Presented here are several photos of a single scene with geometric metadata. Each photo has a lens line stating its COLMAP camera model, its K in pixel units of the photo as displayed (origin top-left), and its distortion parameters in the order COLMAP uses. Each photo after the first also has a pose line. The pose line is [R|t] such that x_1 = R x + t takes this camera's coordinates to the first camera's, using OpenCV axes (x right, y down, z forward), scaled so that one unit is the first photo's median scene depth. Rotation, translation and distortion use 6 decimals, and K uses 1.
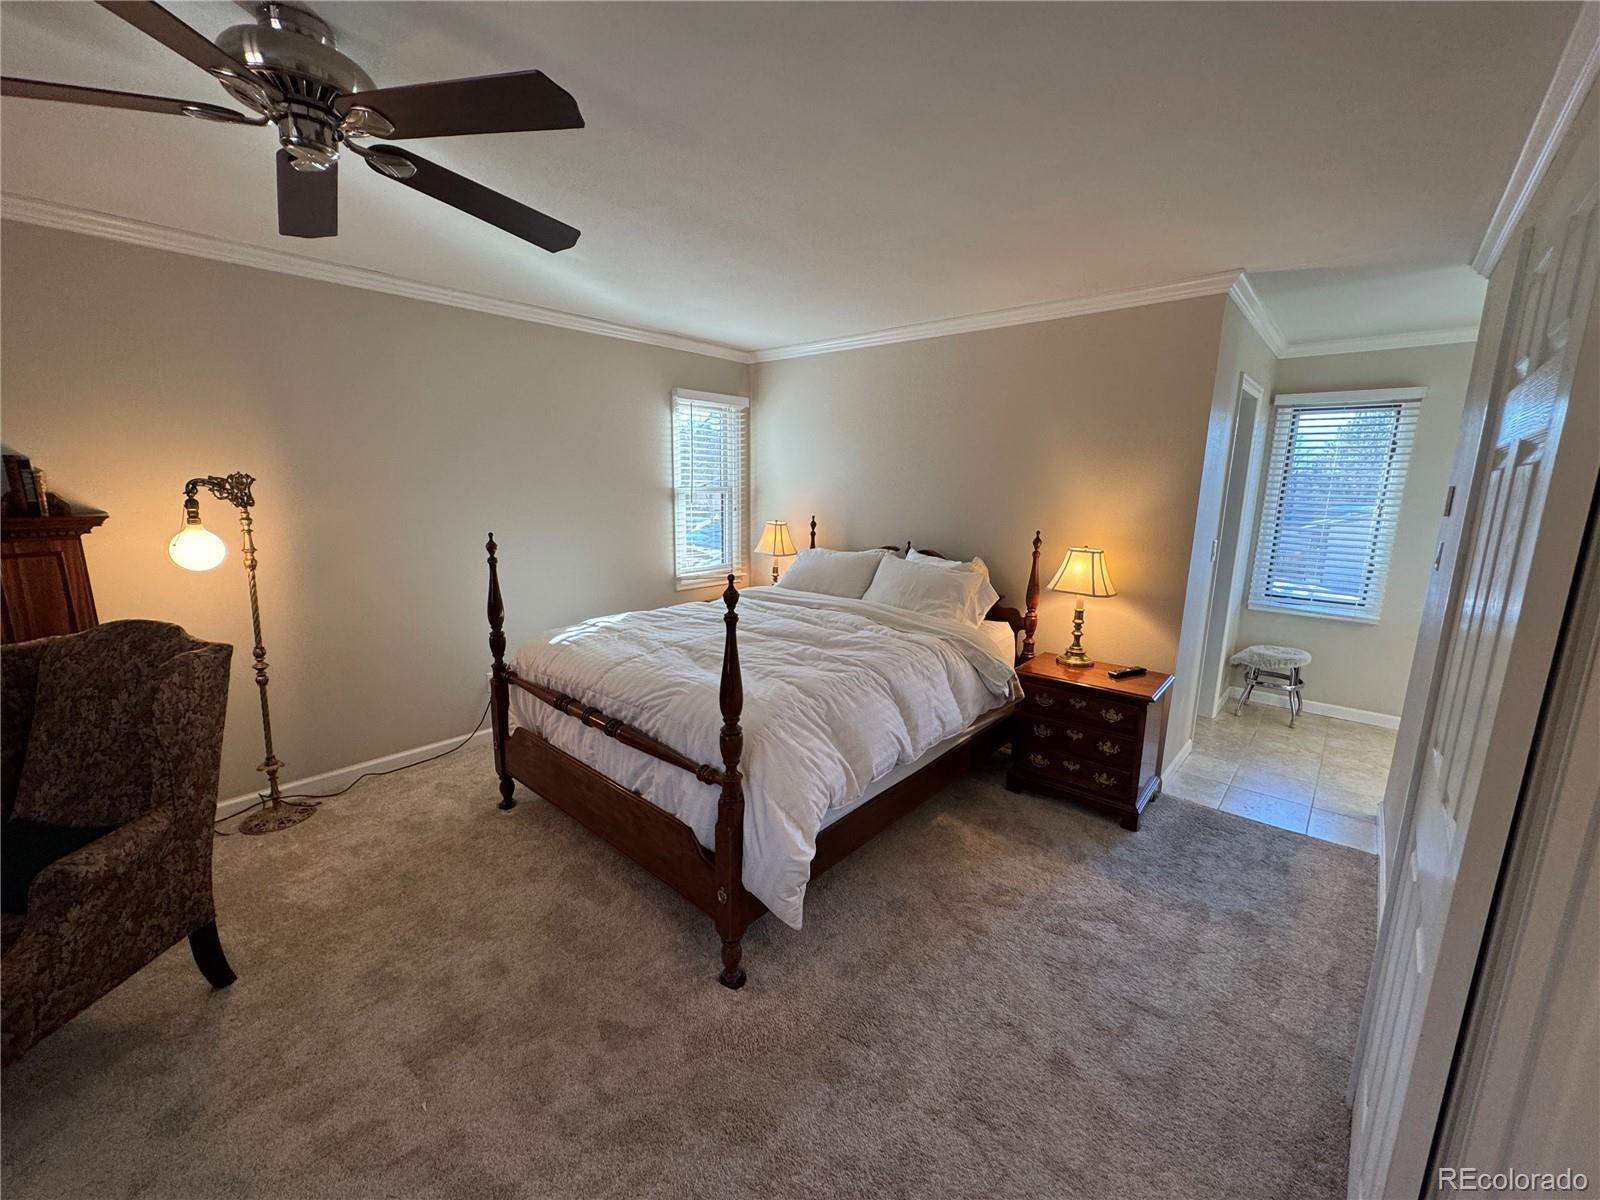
lens RADIAL K [[632.7, 0, 805.0], [0, 632.7, 602.5], [0, 0, 1]] dist [-0.000207, 0.000578]
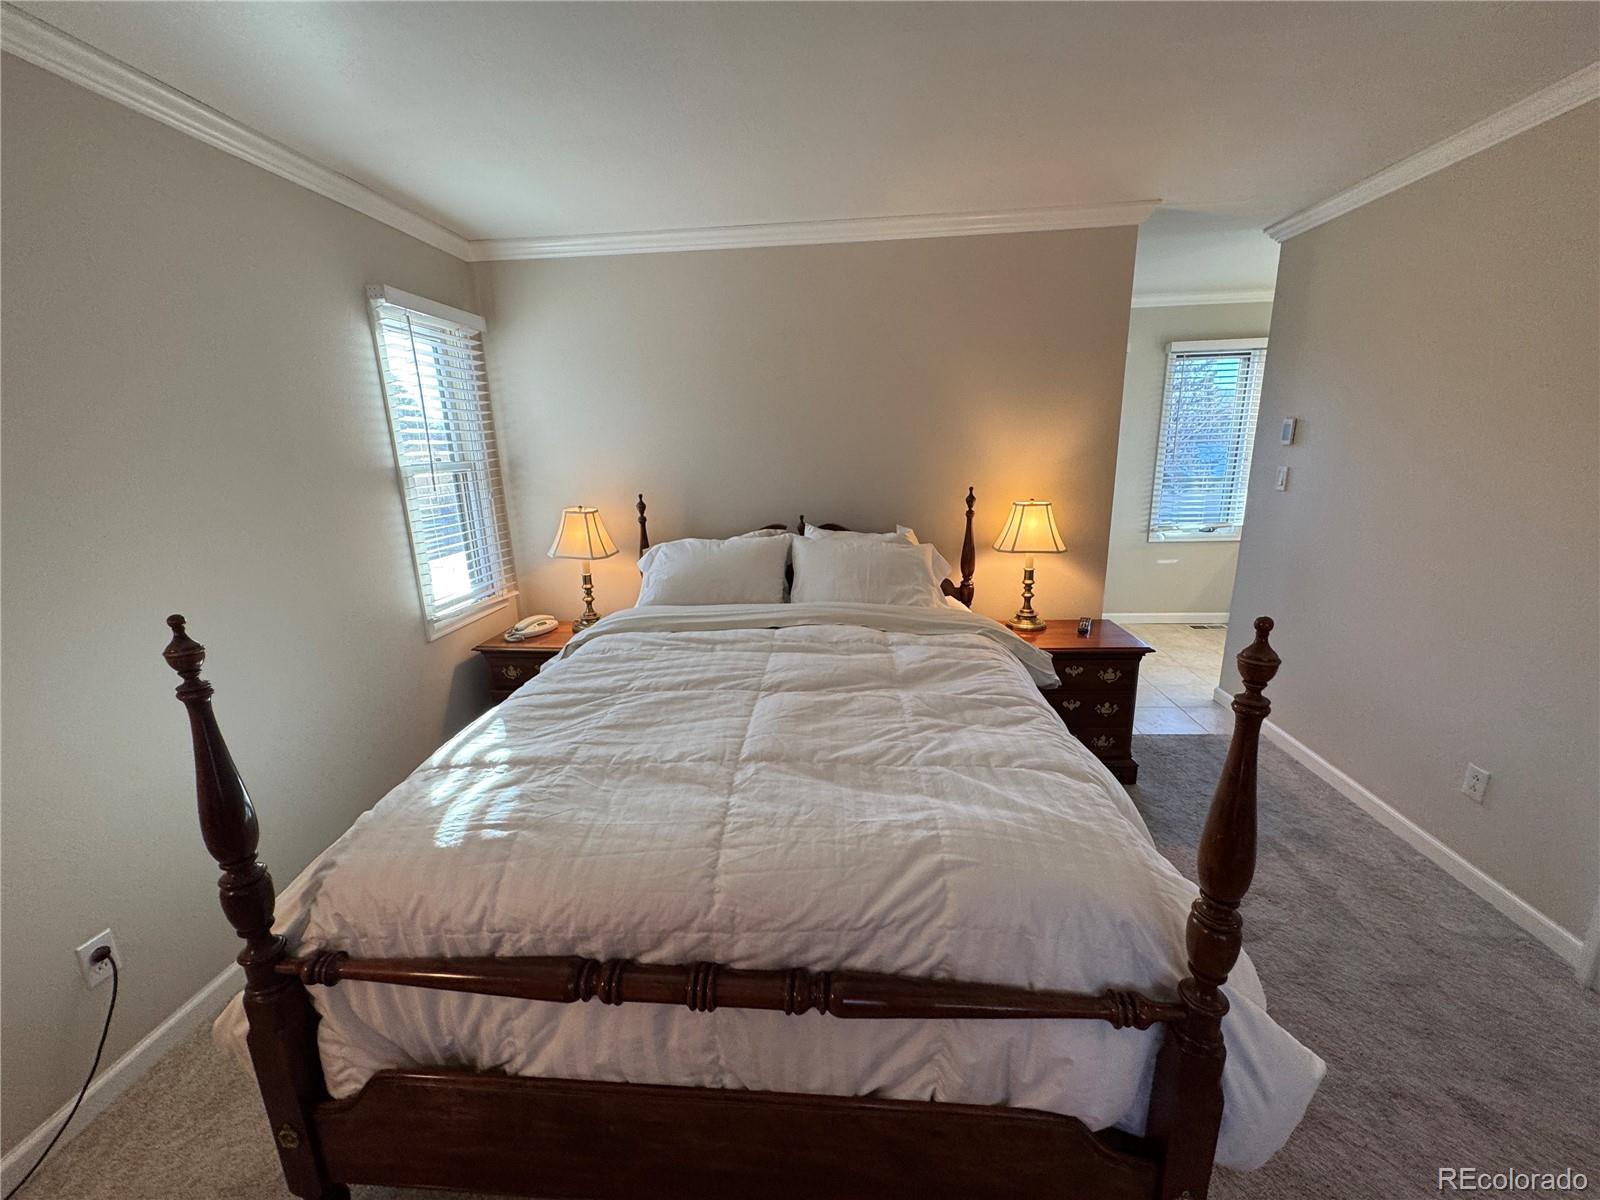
lens RADIAL K [[632.7, 0, 797.7], [0, 632.7, 594.7], [0, 0, 1]] dist [-0.000207, 0.000578]
pose [[0.798926, -0.178750, 0.574252, -0.365730], [0.155411, 0.983742, 0.089999, -0.086470], [-0.581003, 0.017342, 0.813717, 0.449630]]
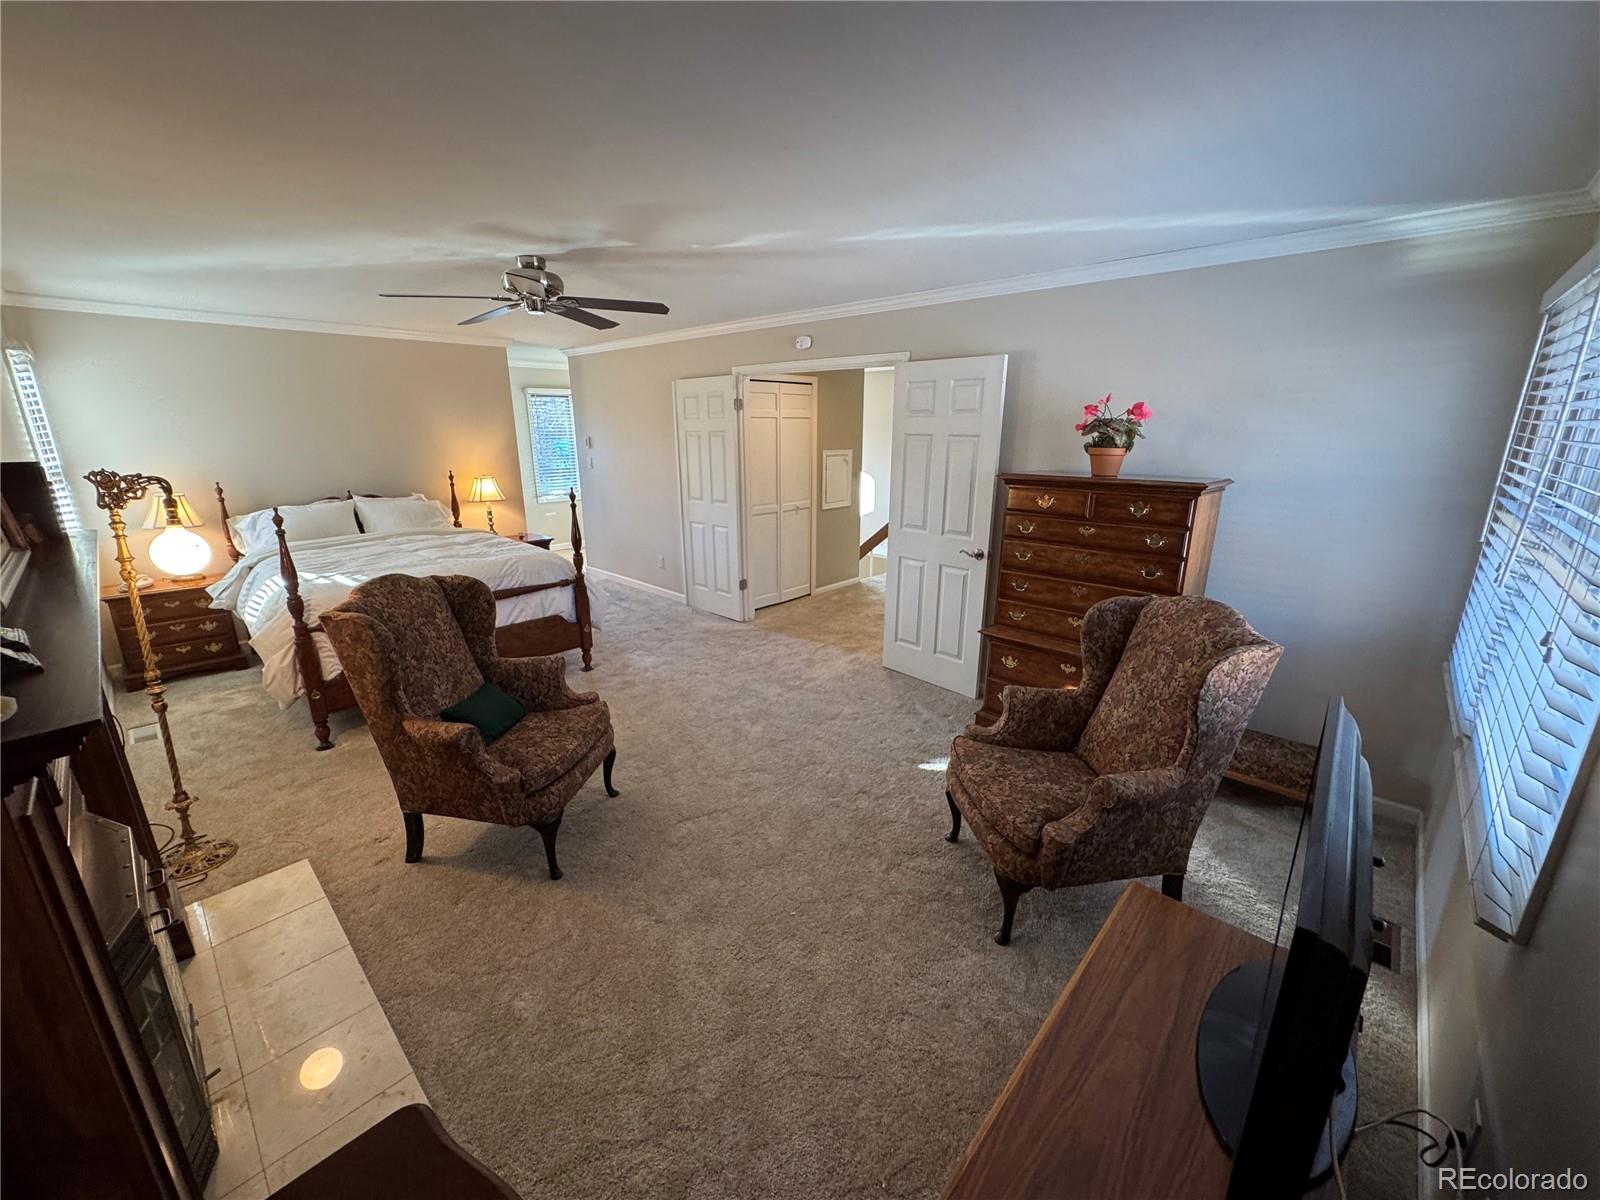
lens RADIAL K [[632.7, 0, 800.2], [0, 632.7, 602.0], [0, 0, 1]] dist [-0.000207, 0.000578]
pose [[0.013753, -0.285198, 0.958370, -1.391536], [0.197059, 0.940436, 0.277033, -0.069512], [-0.980295, 0.185046, 0.069135, 0.035737]]
